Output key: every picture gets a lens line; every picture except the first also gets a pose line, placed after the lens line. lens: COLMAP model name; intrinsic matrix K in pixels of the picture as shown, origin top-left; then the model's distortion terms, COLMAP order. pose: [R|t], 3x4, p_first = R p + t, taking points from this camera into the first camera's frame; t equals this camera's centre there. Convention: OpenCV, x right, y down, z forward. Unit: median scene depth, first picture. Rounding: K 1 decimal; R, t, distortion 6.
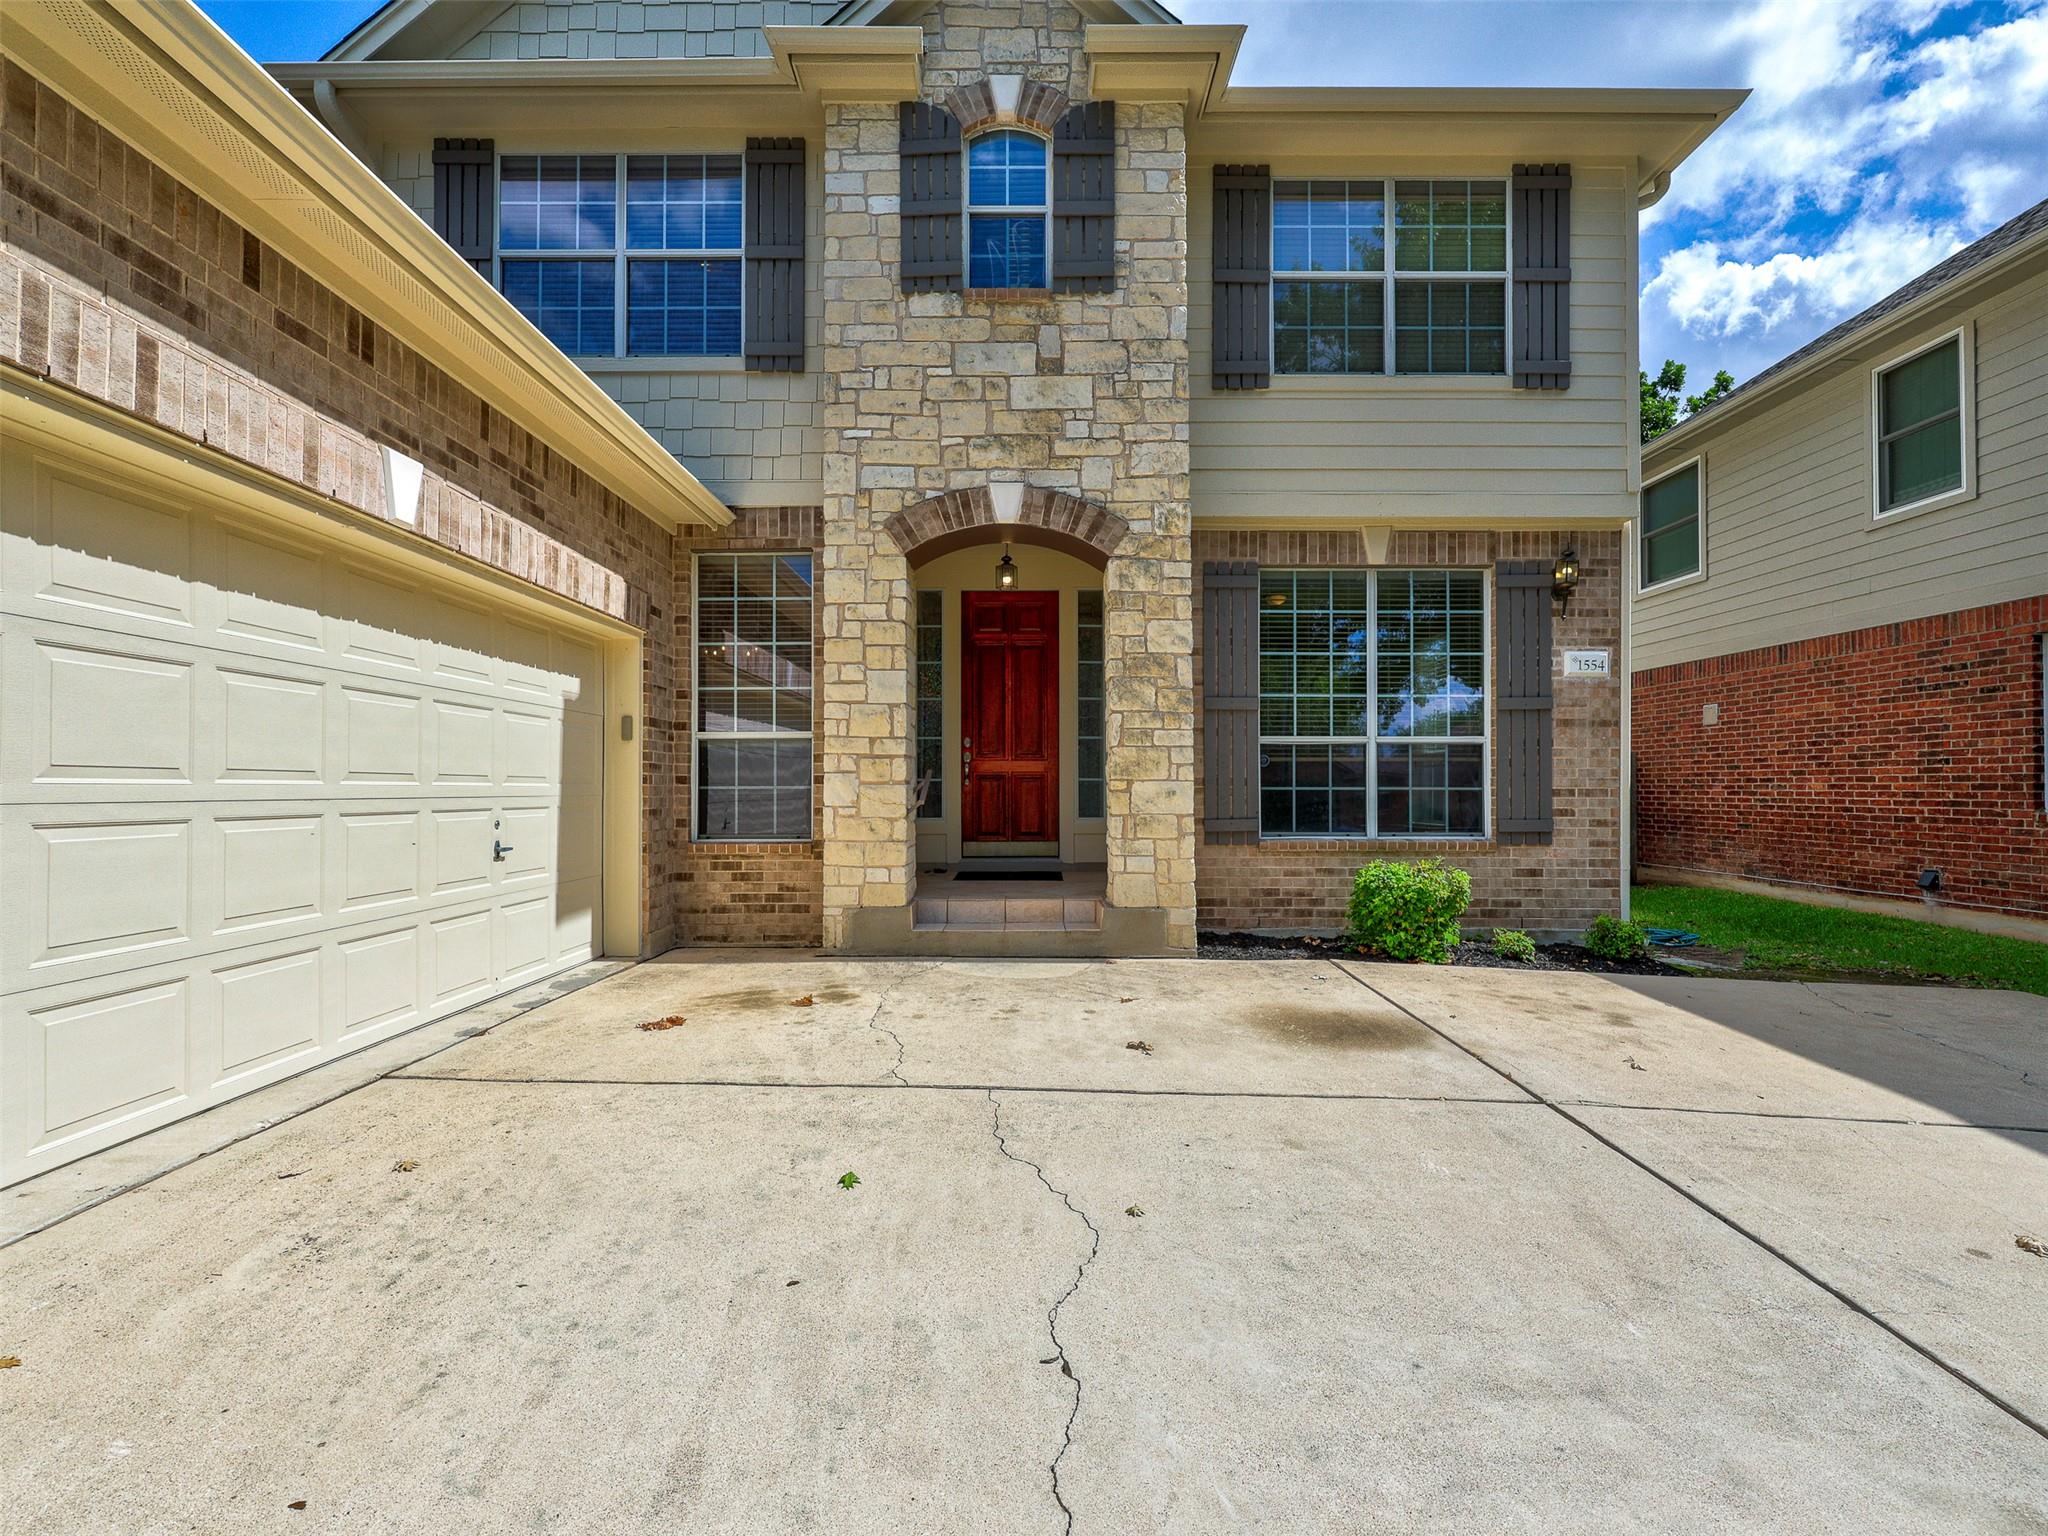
lens RADIAL K [[925.5, 0, 1025.9], [0, 925.5, 771.5], [0, 0, 1]] dist [0.000804, 0.000454]
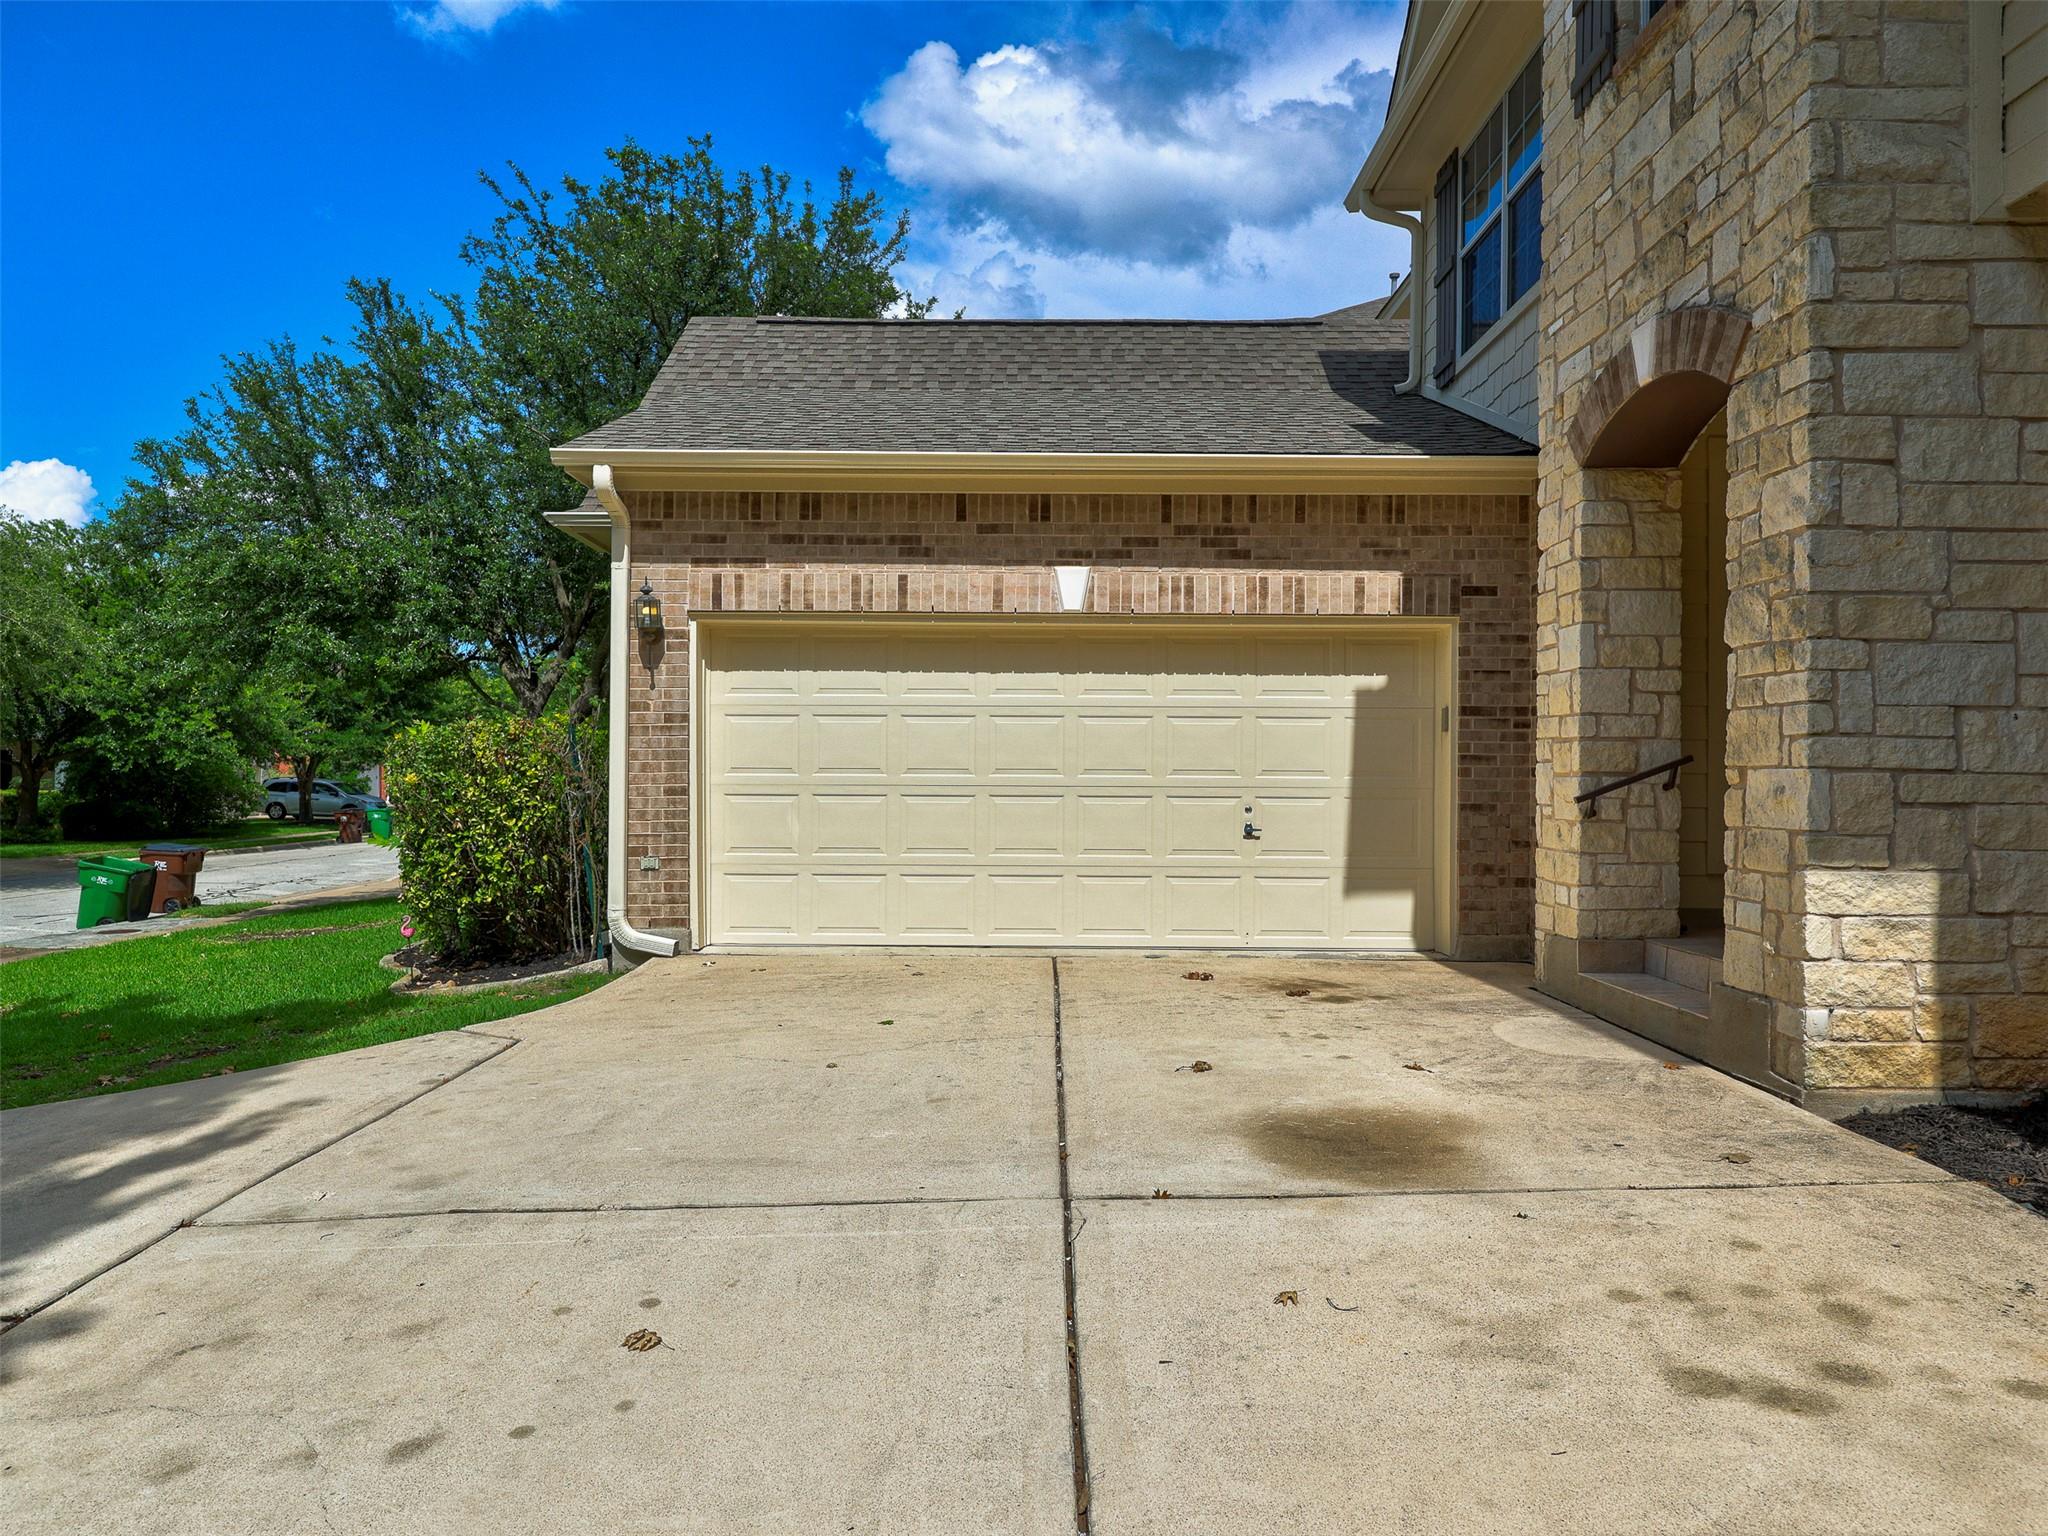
lens RADIAL K [[1302.4, 0, 1018.5], [0, 1302.4, 767.5], [0, 0, 1]] dist [-0.002074, 0.001370]
pose [[-0.008920, -0.010194, -0.999908, 0.916775], [0.013973, 0.999849, -0.010319, 0.011491], [0.999863, -0.014064, -0.008776, 0.553065]]
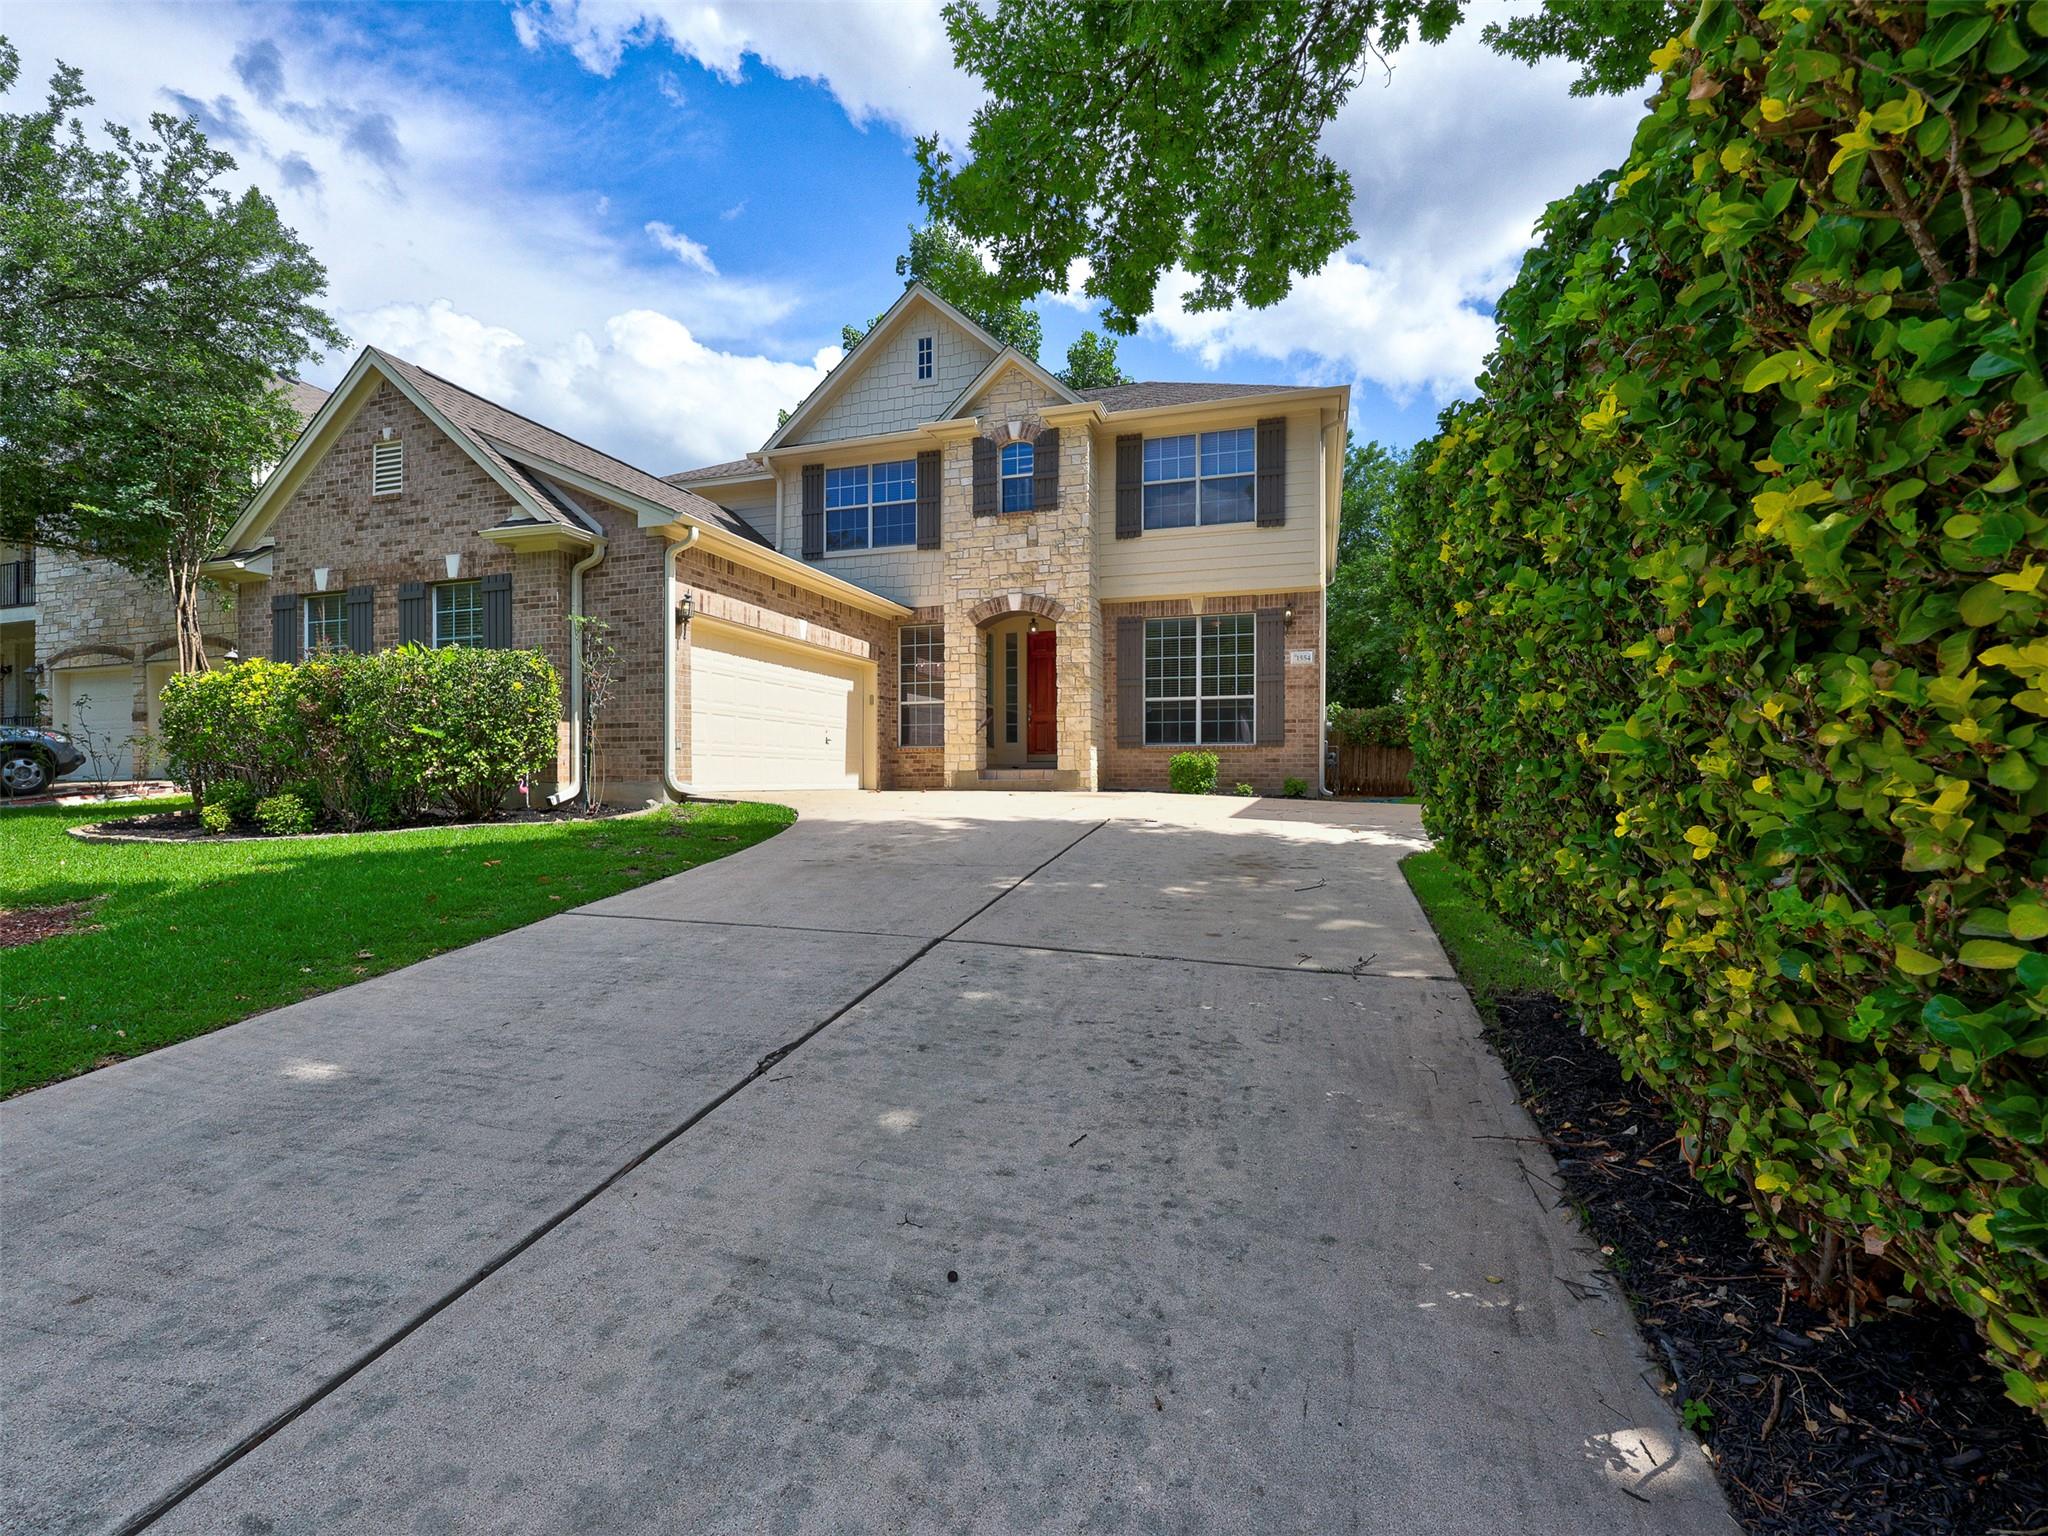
lens RADIAL K [[925.5, 0, 1025.2], [0, 925.5, 763.1], [0, 0, 1]] dist [0.000804, 0.000454]
pose [[0.953563, -0.005808, -0.301138, 0.721953], [0.006441, 0.999979, 0.001110, 0.124071], [0.301125, -0.002998, 0.953580, -1.274008]]
